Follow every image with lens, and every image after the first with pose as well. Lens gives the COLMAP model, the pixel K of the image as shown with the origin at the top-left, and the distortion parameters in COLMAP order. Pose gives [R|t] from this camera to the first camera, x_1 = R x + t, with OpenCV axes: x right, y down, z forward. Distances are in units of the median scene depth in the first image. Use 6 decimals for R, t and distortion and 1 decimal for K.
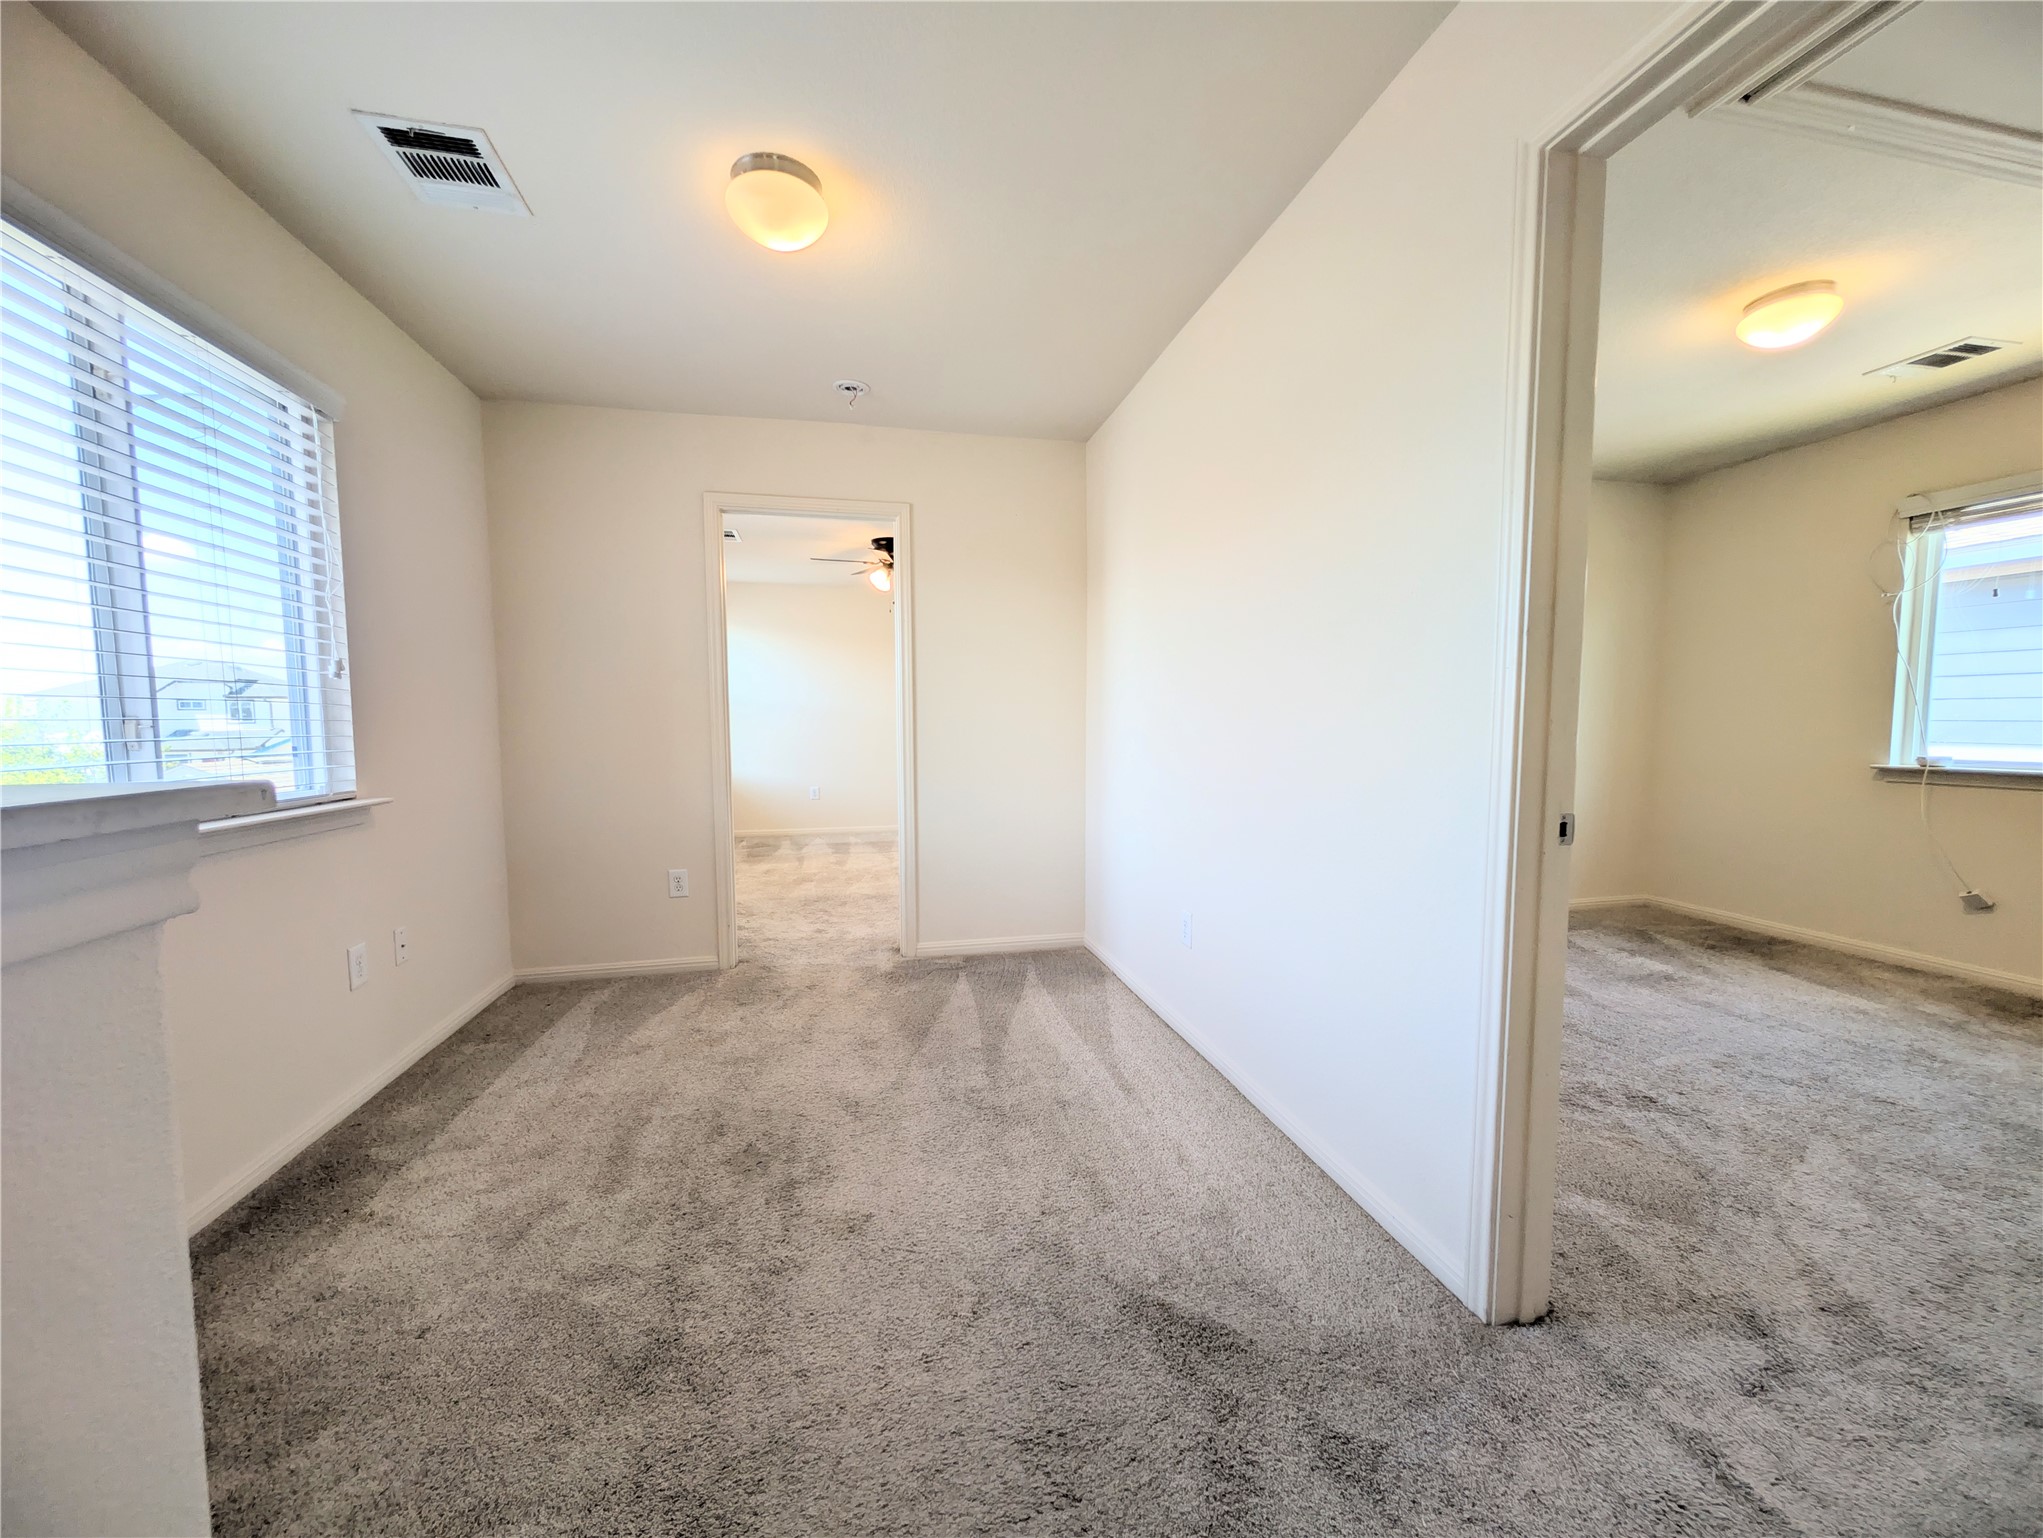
lens RADIAL K [[772.2, 0, 1019.9], [0, 772.2, 776.8], [0, 0, 1]] dist [-0.001049, -0.000097]
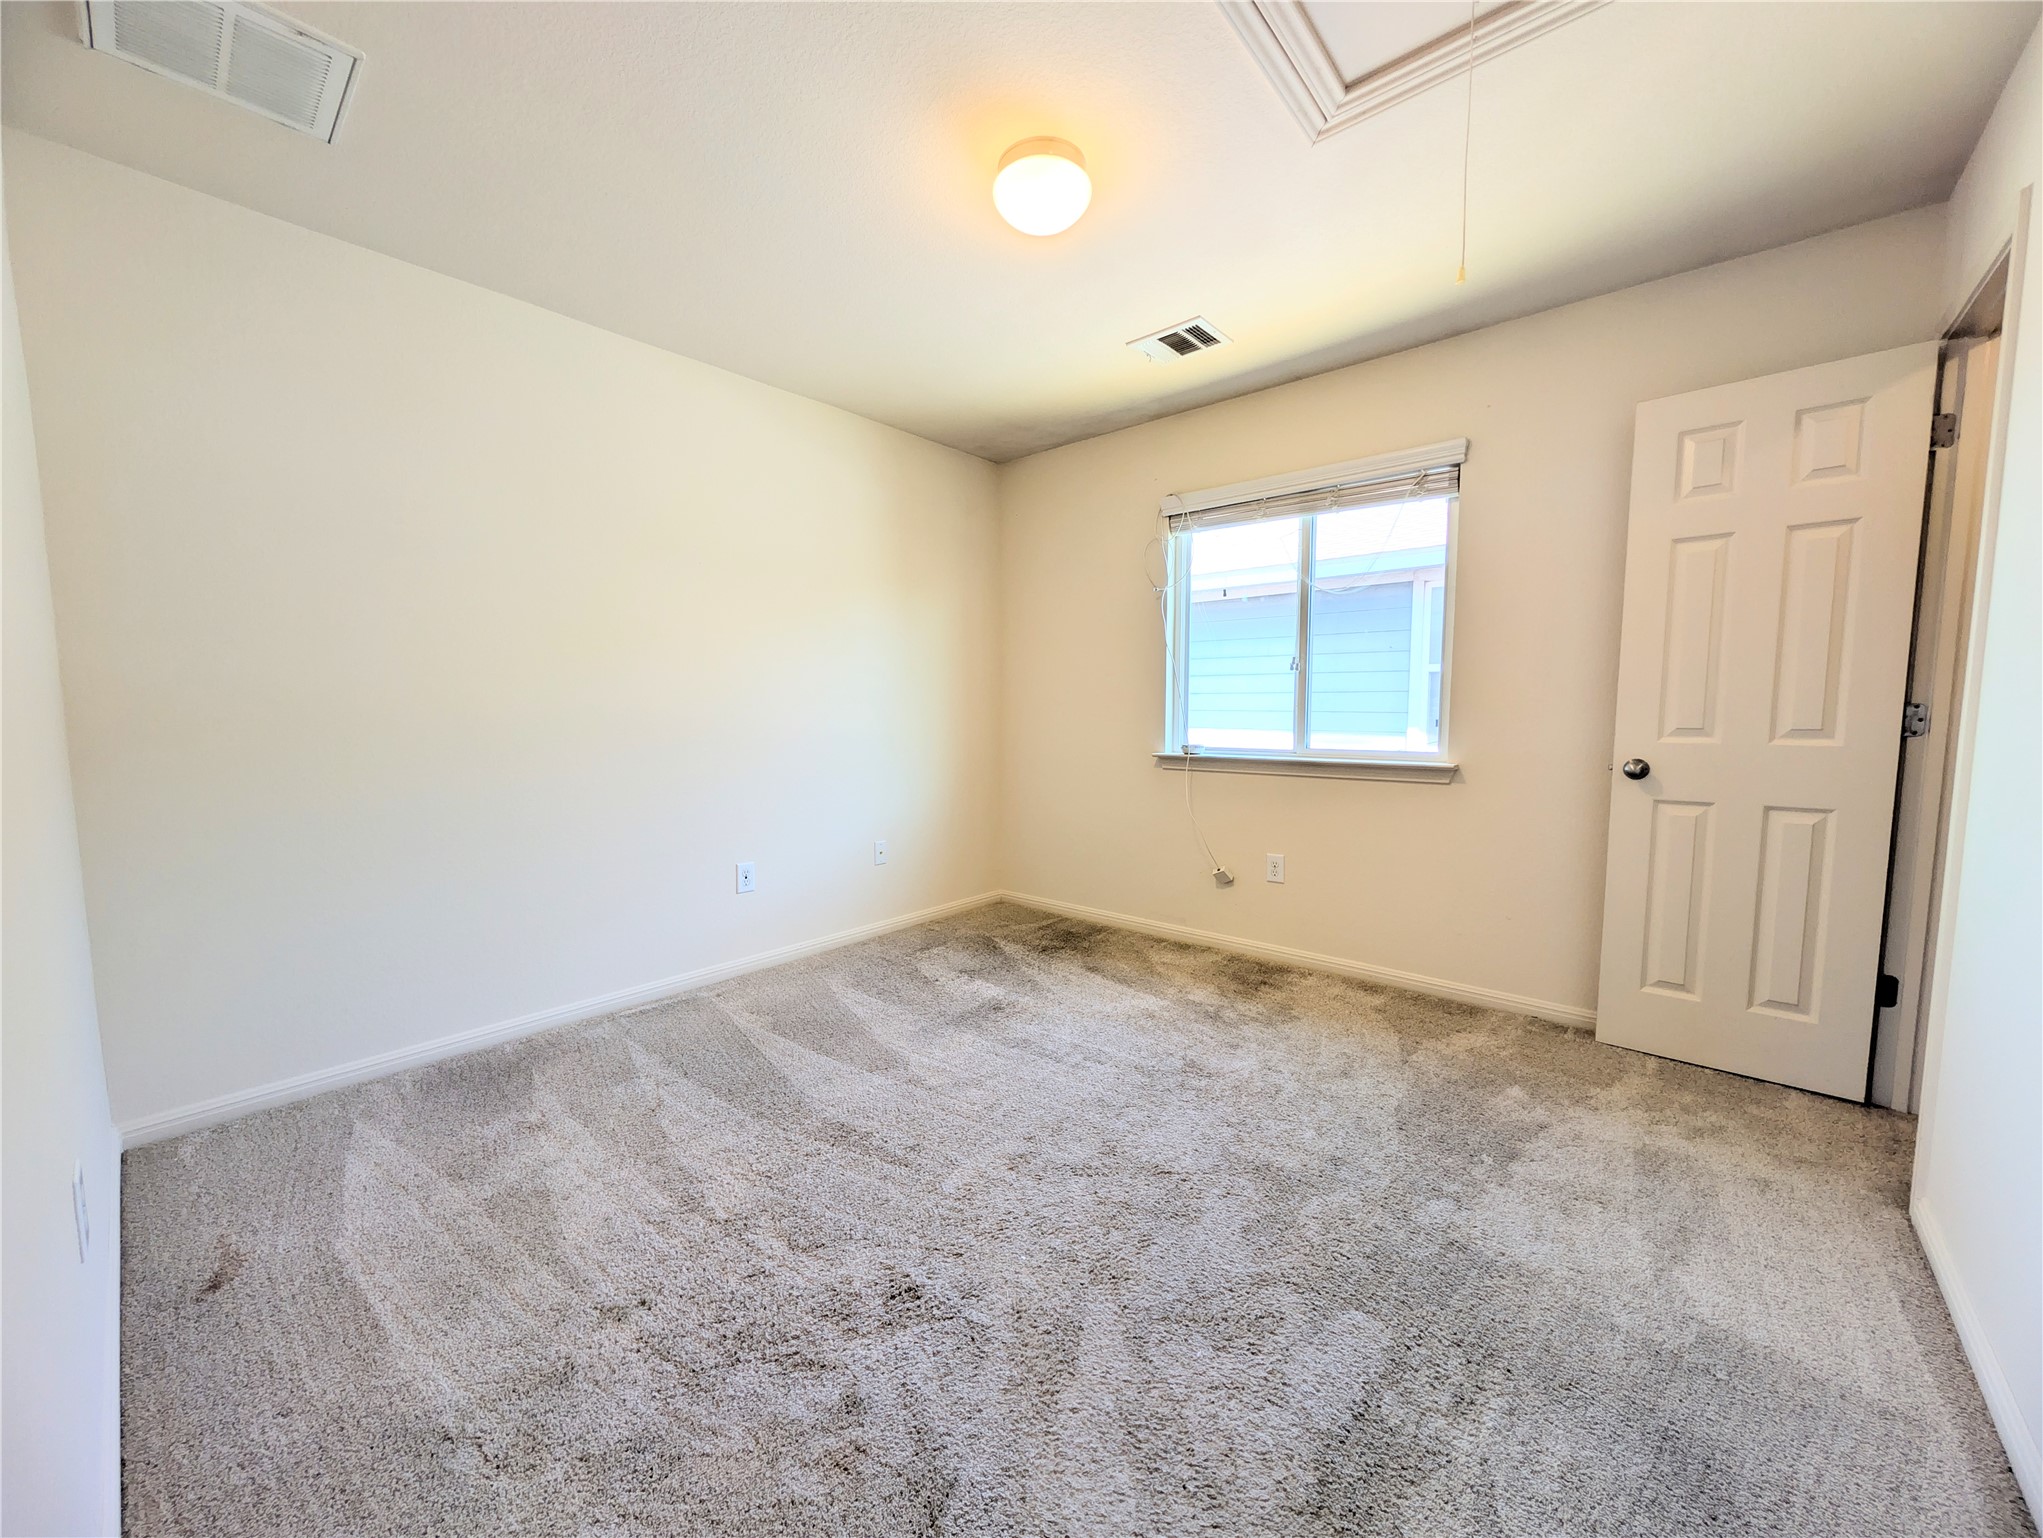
lens RADIAL K [[772.2, 0, 1025.8], [0, 772.2, 770.2], [0, 0, 1]] dist [-0.001049, -0.000097]
pose [[0.795515, -0.044475, 0.604299, 0.390195], [0.040618, 0.998974, 0.020052, -0.023545], [-0.604571, 0.008594, 0.796505, 0.316897]]
